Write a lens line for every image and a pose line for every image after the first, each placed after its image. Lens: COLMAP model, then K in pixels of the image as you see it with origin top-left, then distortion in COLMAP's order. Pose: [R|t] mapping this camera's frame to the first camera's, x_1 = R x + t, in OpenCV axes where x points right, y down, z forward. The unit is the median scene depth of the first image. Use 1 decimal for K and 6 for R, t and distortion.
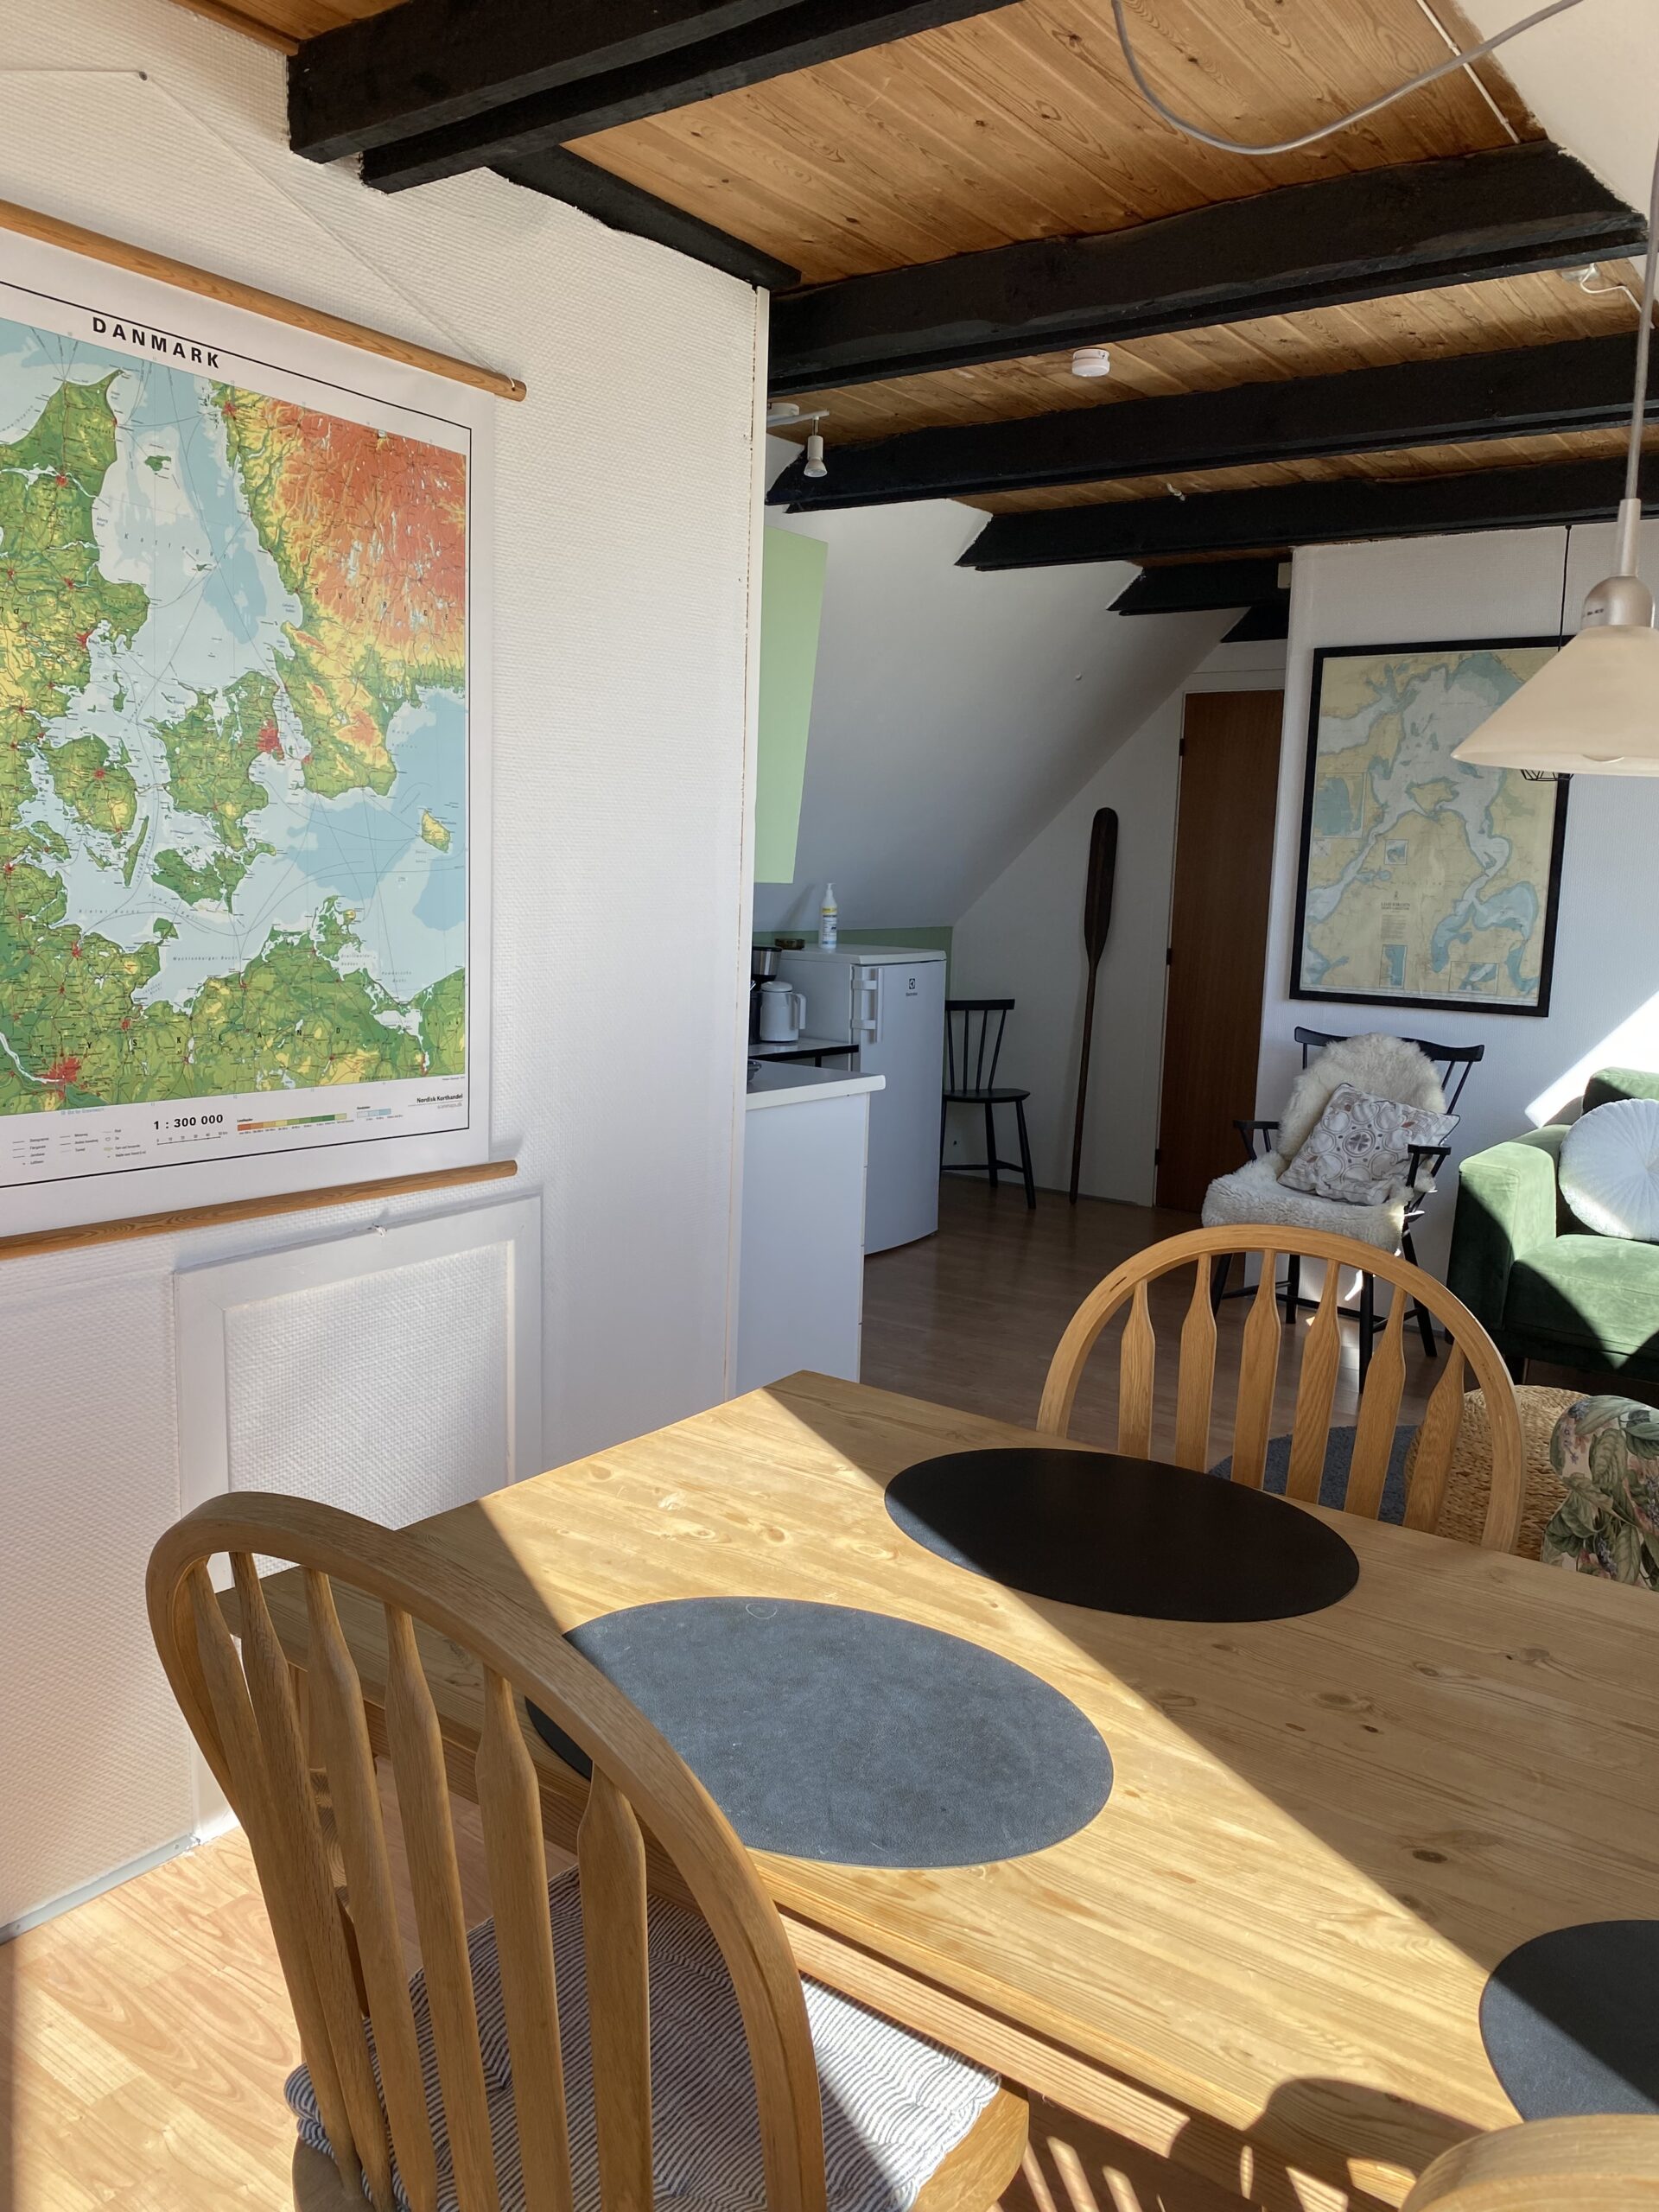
lens RADIAL K [[1691.0, 0, 869.4], [0, 1691.0, 1098.7], [0, 0, 1]] dist [0.050369, -0.050322]
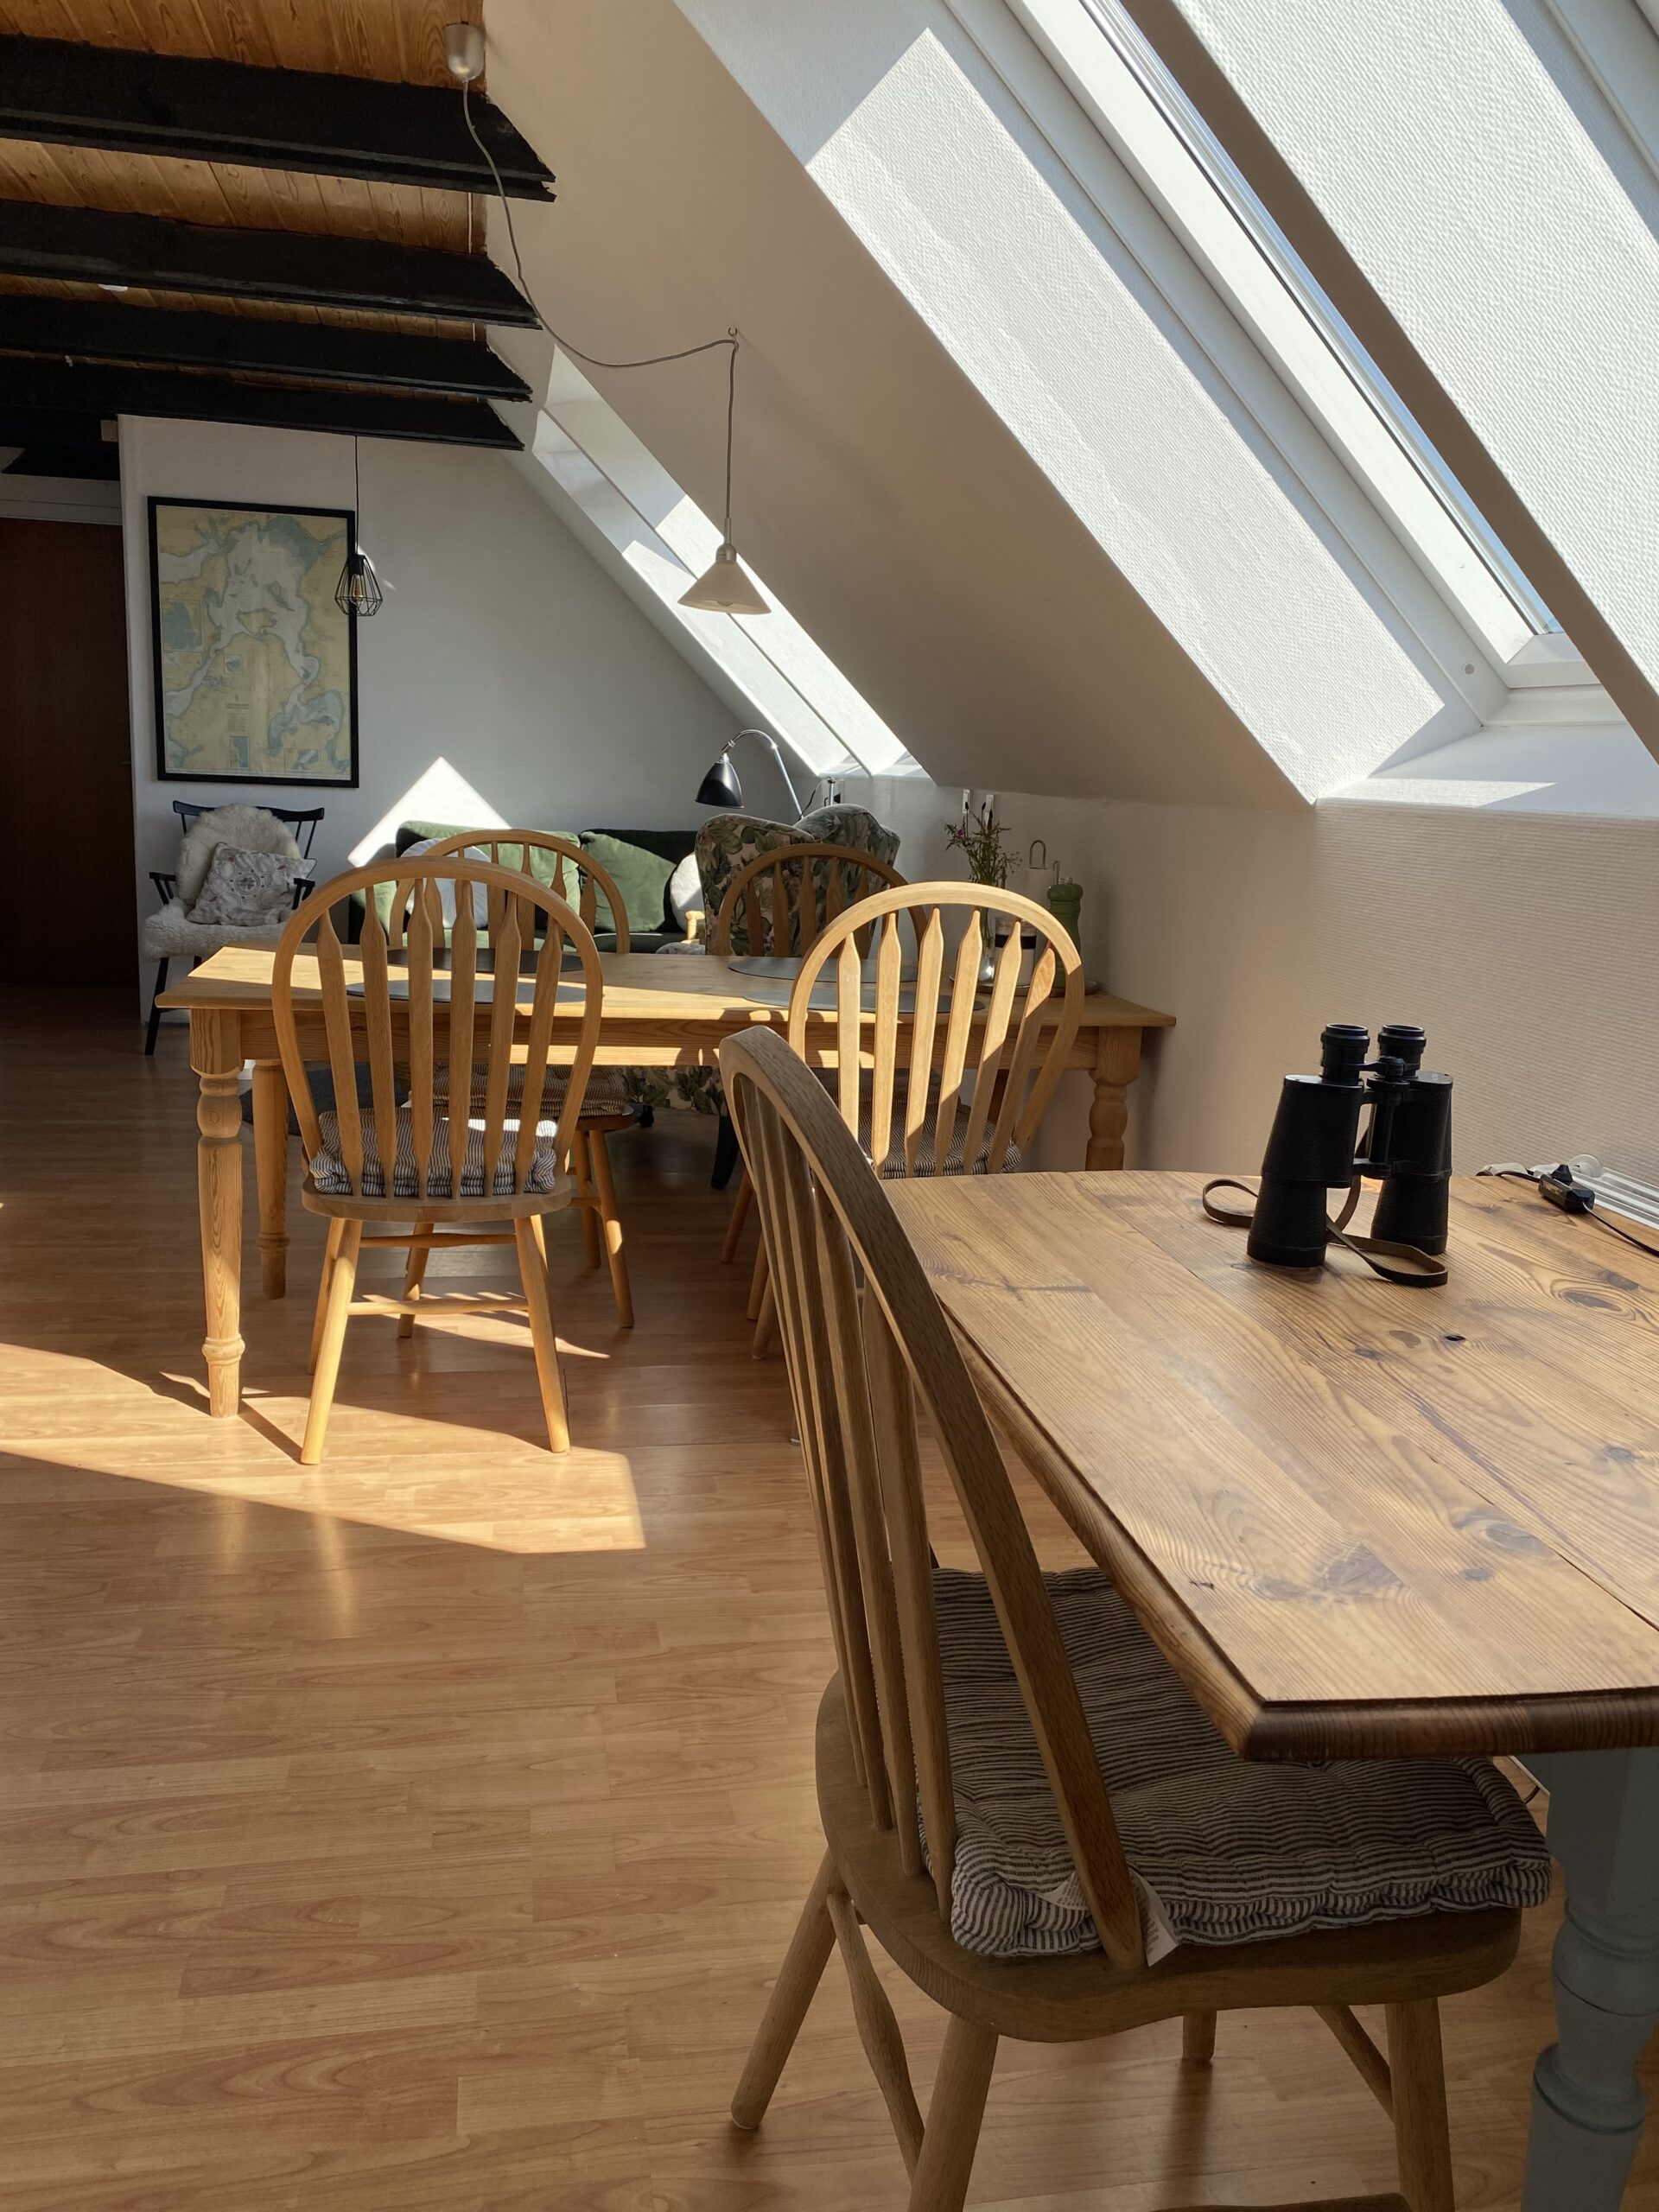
lens RADIAL K [[1691.0, 0, 813.9], [0, 1691.0, 1081.0], [0, 0, 1]] dist [0.050369, -0.050322]
pose [[0.699064, -0.134545, 0.702287, -0.348706], [0.081212, 0.990723, 0.108965, 0.067828], [-0.710432, -0.019139, 0.703505, -0.253263]]
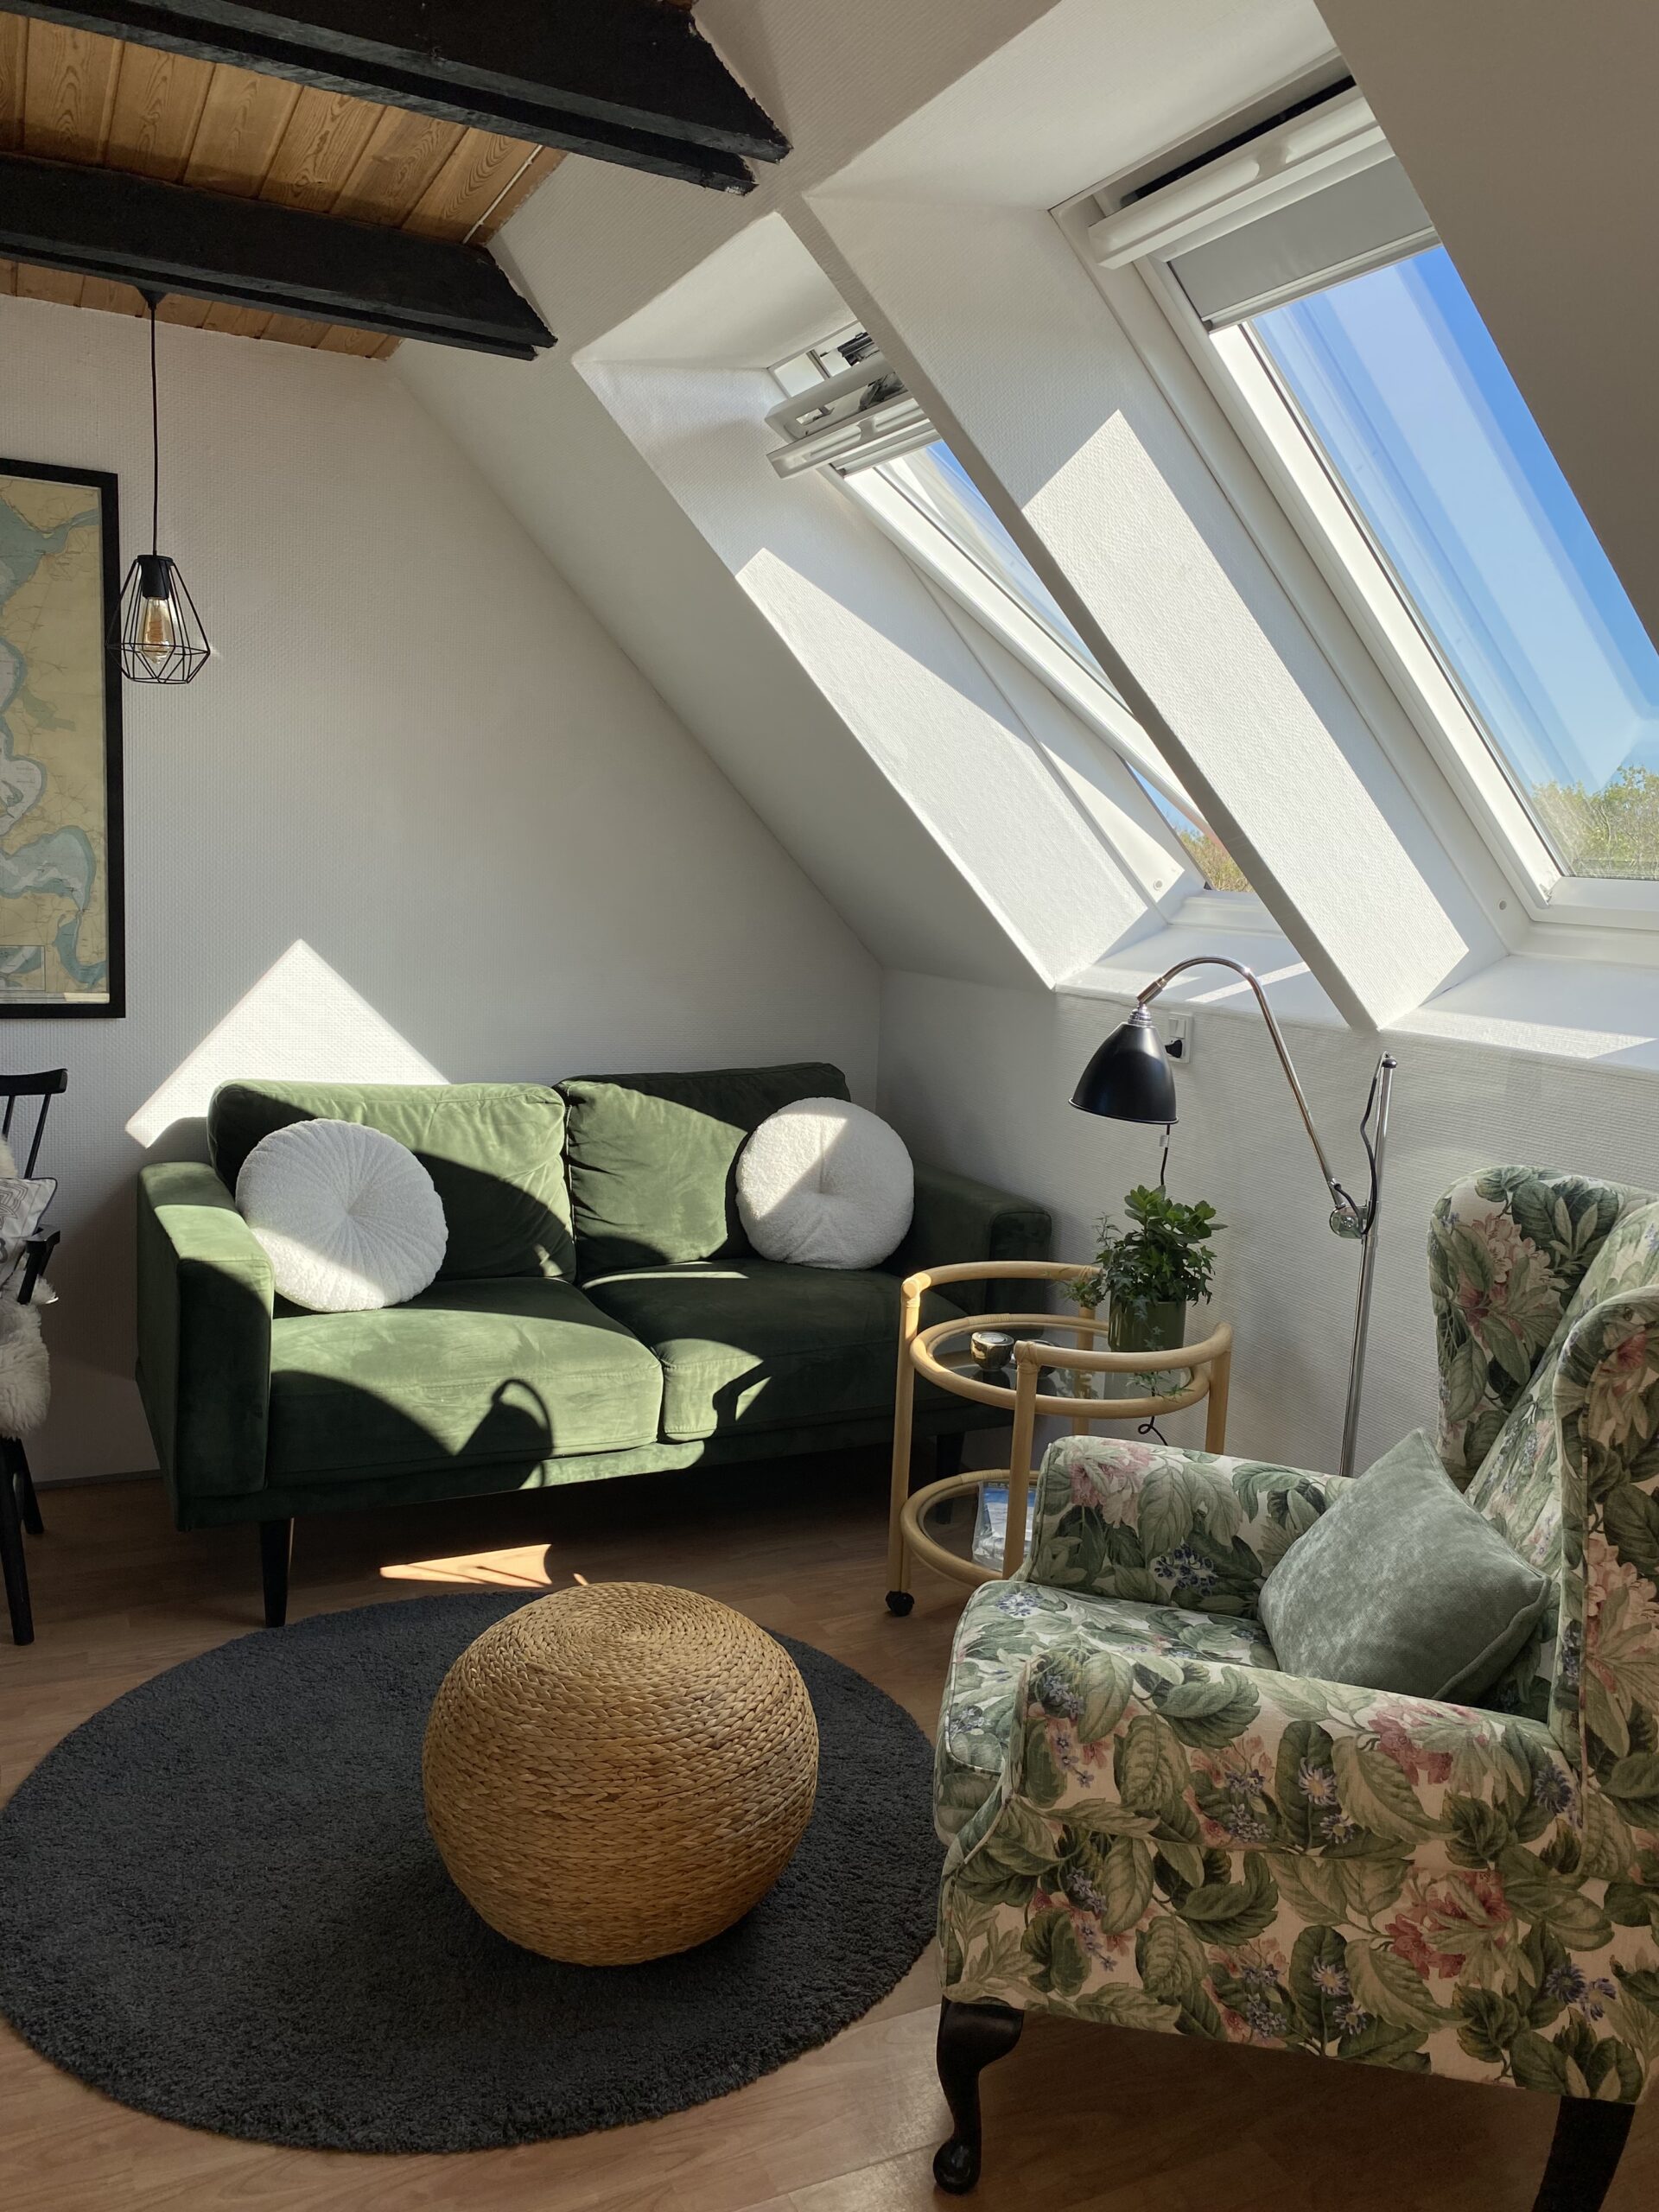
lens RADIAL K [[1691.0, 0, 841.0], [0, 1691.0, 1082.2], [0, 0, 1]] dist [0.050369, -0.050322]
pose [[0.478295, -0.133080, 0.868058, -0.078829], [0.094117, 0.990526, 0.099997, -0.062733], [-0.873142, 0.033871, 0.486289, 0.384682]]
